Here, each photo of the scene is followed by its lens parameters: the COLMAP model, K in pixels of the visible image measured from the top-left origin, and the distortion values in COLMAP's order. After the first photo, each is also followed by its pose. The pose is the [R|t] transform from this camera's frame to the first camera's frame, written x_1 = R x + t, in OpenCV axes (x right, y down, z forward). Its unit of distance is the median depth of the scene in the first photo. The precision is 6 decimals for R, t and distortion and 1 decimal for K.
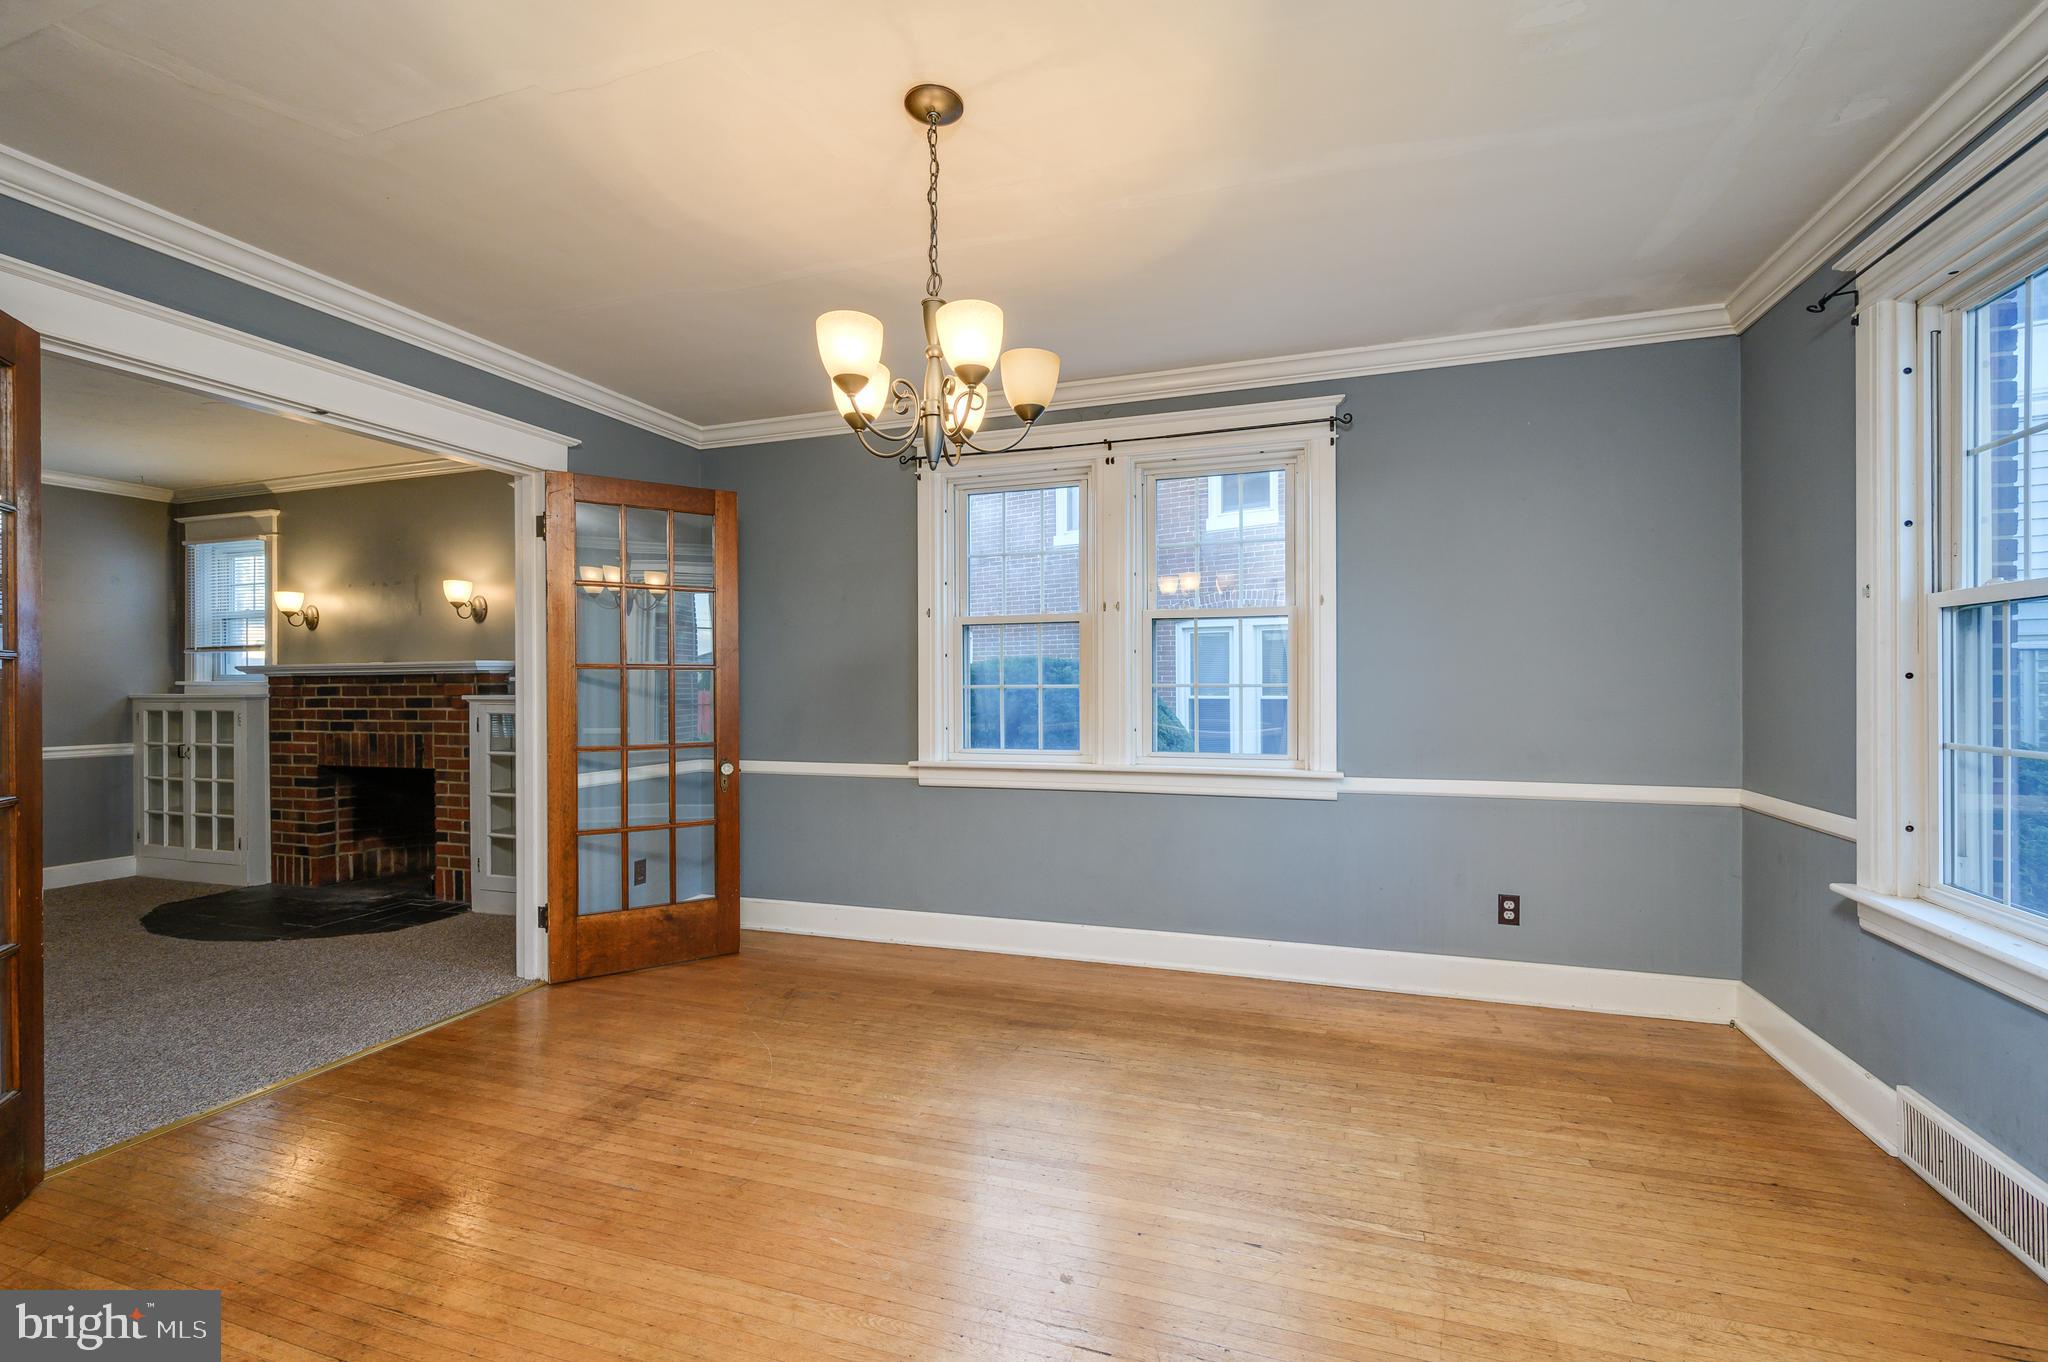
lens RADIAL K [[835.6, 0, 1065.3], [0, 835.6, 683.9], [0, 0, 1]] dist [-0.001118, -0.000126]
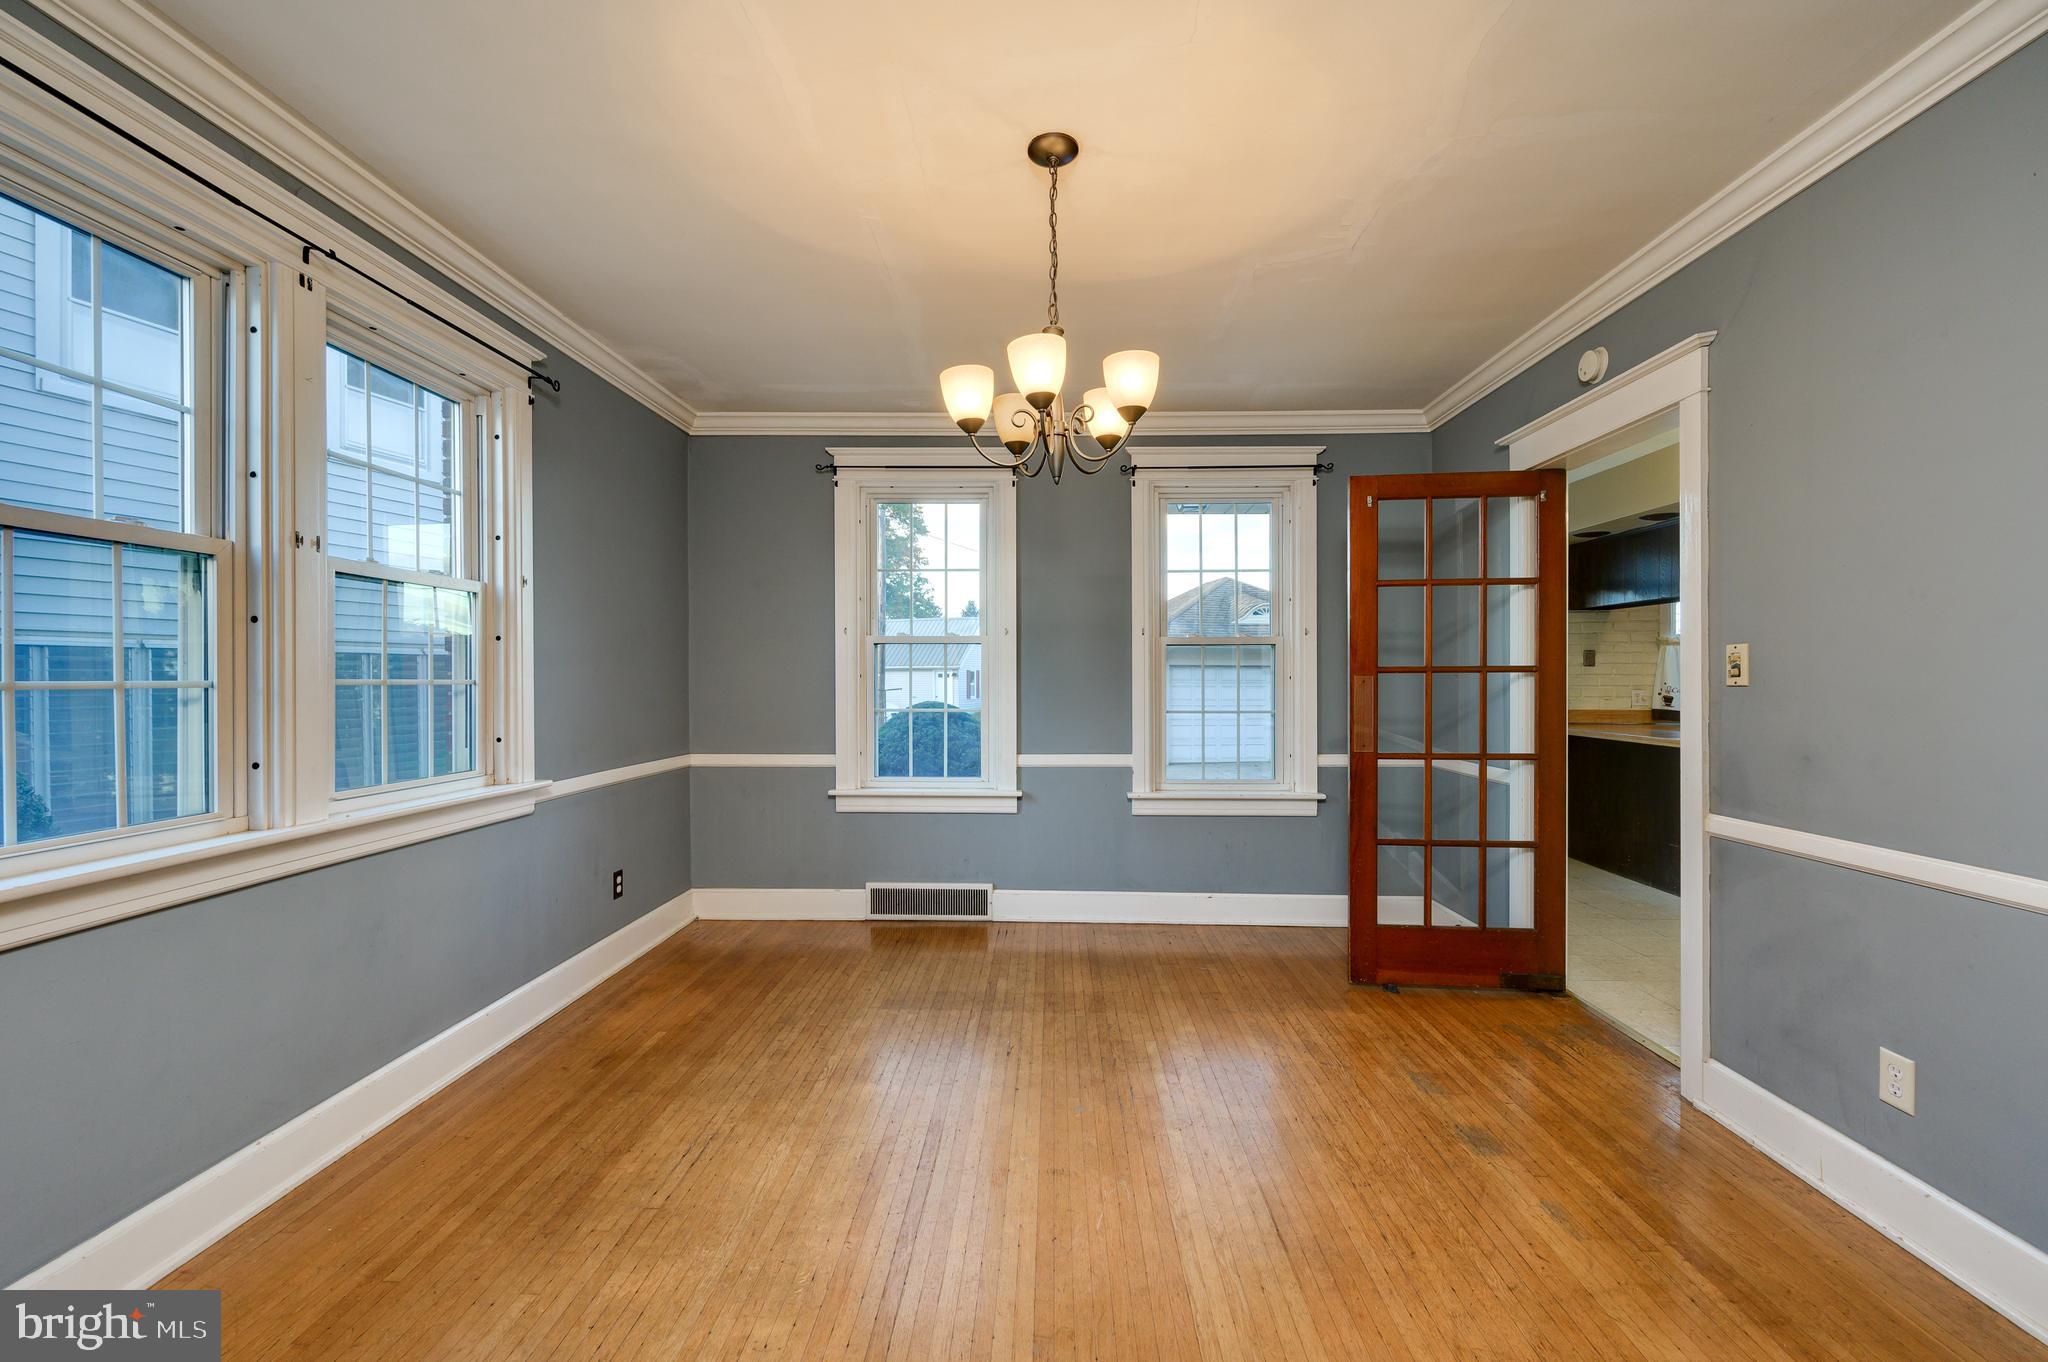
lens RADIAL K [[894.1, 0, 1024.0], [0, 894.1, 681.0], [0, 0, 1]] dist [0.000158, -0.000066]
pose [[-0.274787, 0.000187, 0.961505, -0.862027], [0.000947, 1.000000, 0.000076, 0.001956], [-0.961505, 0.000932, -0.274787, 0.920564]]
